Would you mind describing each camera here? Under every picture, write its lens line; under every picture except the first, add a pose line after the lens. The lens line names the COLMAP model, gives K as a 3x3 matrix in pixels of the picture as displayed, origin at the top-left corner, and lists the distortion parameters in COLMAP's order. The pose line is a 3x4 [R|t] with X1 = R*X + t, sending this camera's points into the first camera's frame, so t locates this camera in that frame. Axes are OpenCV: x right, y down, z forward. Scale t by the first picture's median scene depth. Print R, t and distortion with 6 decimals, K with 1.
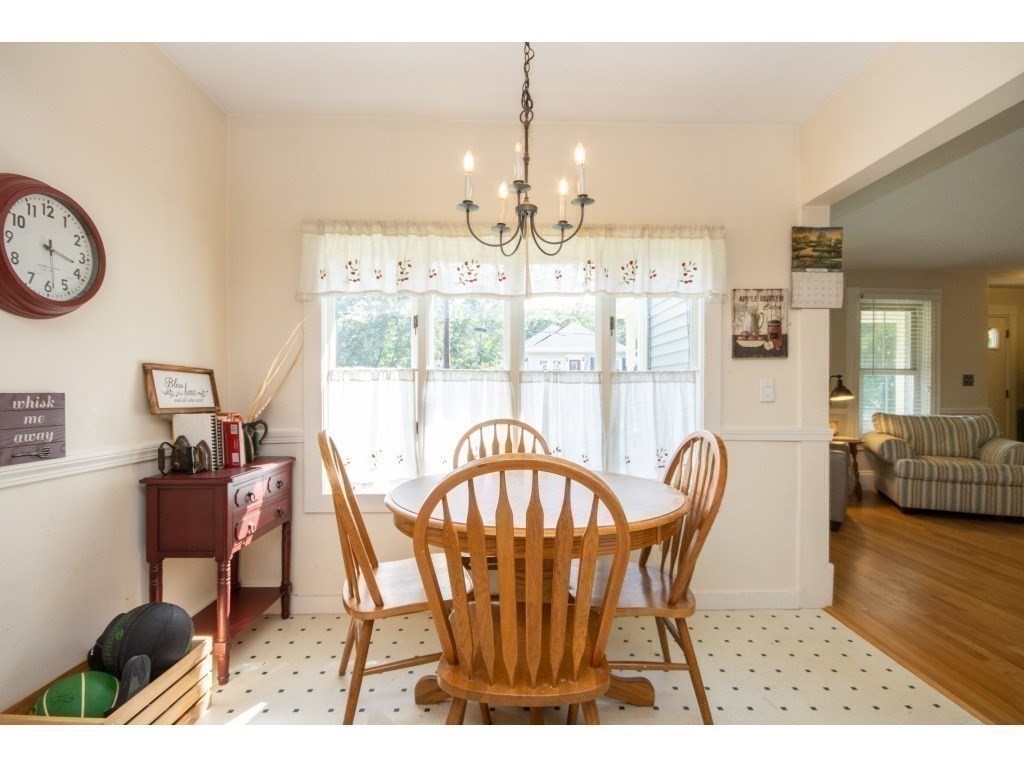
lens RADIAL K [[492.9, 0, 509.0], [0, 492.9, 388.8], [0, 0, 1]] dist [0.002017, -0.000436]
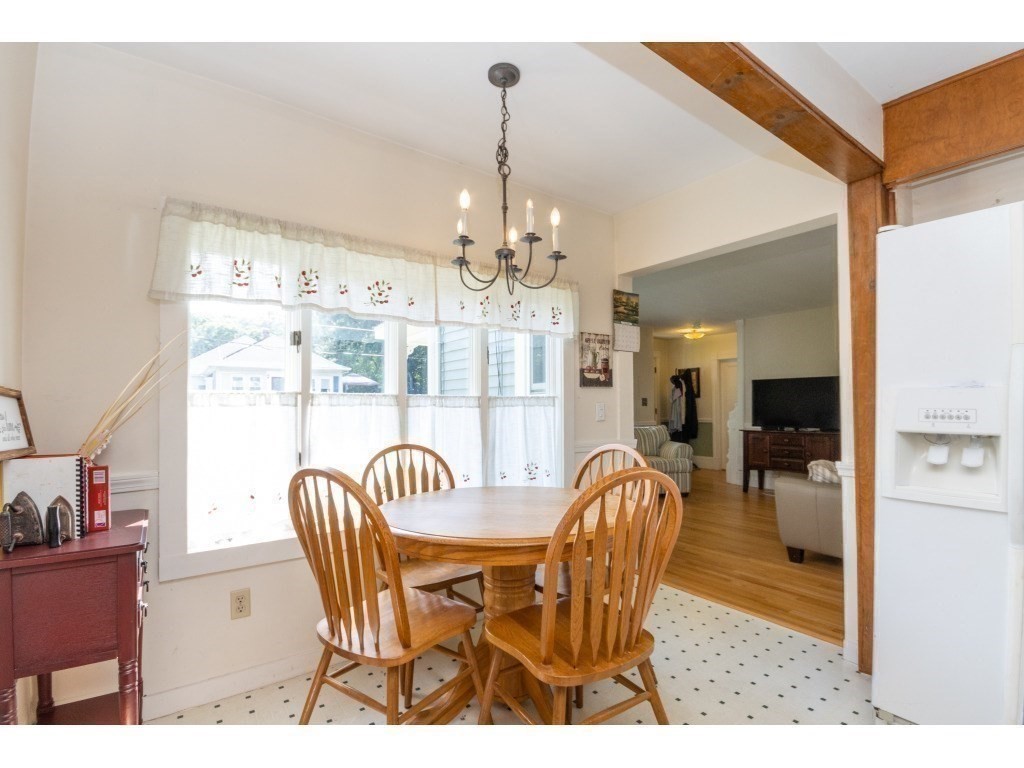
lens RADIAL K [[492.9, 0, 537.3], [0, 492.9, 395.1], [0, 0, 1]] dist [0.002017, -0.000436]
pose [[0.810772, 0.007956, 0.585309, -0.376890], [0.008306, 0.999651, -0.025094, -0.010073], [-0.585304, 0.025207, 0.810422, 0.044124]]
